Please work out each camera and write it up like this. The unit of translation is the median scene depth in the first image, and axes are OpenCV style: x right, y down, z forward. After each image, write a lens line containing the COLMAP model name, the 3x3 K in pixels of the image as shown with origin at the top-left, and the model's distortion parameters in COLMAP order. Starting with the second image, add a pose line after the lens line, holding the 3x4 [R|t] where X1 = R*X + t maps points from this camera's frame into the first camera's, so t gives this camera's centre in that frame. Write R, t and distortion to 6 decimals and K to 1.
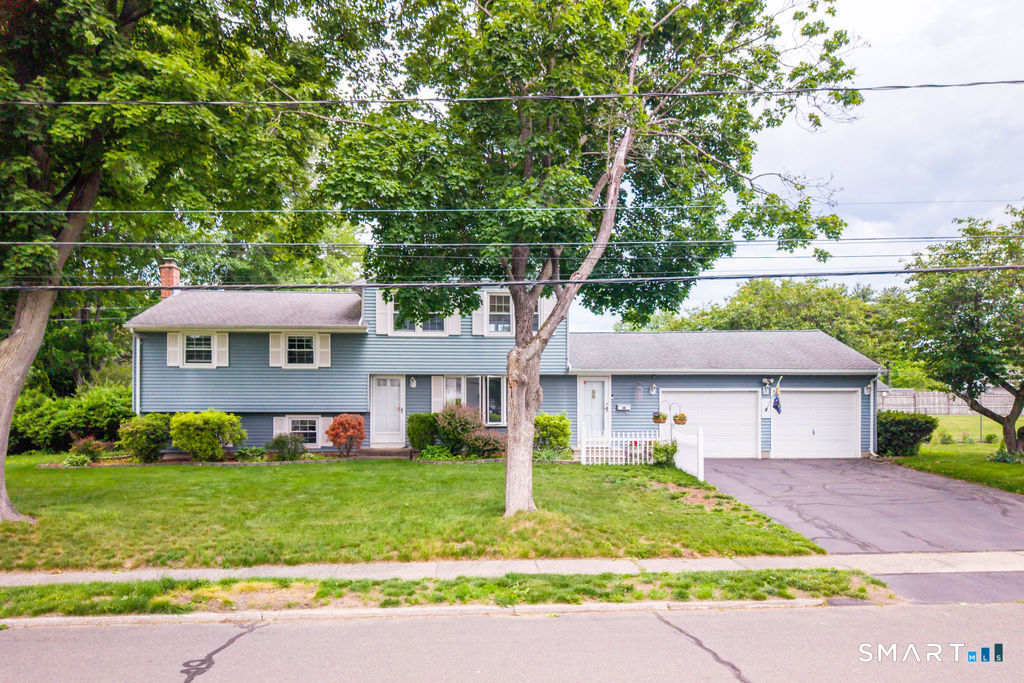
lens RADIAL K [[737.4, 0, 496.0], [0, 737.4, 406.6], [0, 0, 1]] dist [0.074620, -0.001855]
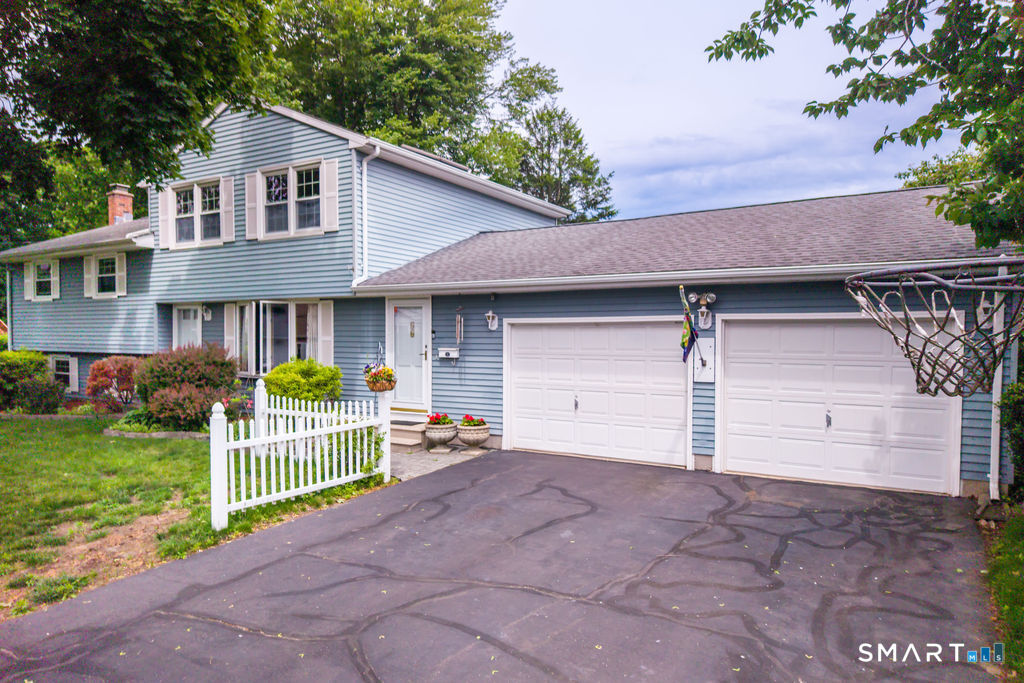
lens RADIAL K [[688.9, 0, 511.1], [0, 688.9, 370.4], [0, 0, 1]] dist [0.069184, -0.069622]
pose [[0.829983, 0.028720, -0.557048, 0.518010], [-0.008892, 0.999228, 0.038268, -0.006525], [0.557717, -0.026809, 0.829598, 0.615143]]
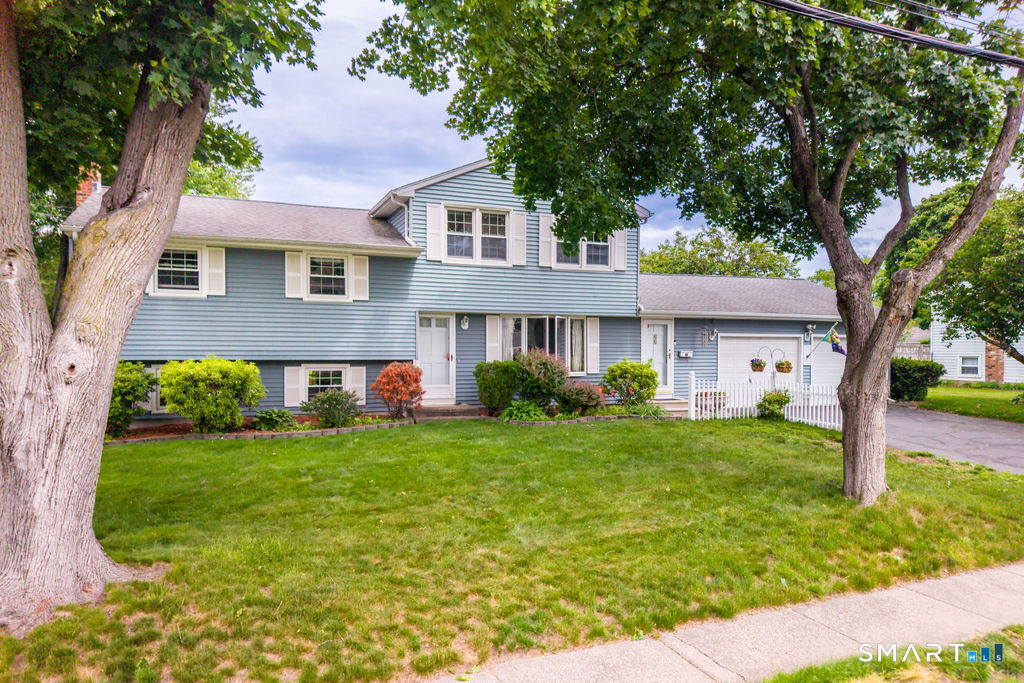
lens RADIAL K [[688.9, 0, 511.1], [0, 688.9, 370.4], [0, 0, 1]] dist [0.069184, -0.069622]
pose [[0.940769, -0.007502, 0.338966, -0.325731], [0.000281, 0.999772, 0.021347, 0.002923], [-0.339049, -0.019987, 0.940556, 0.284728]]
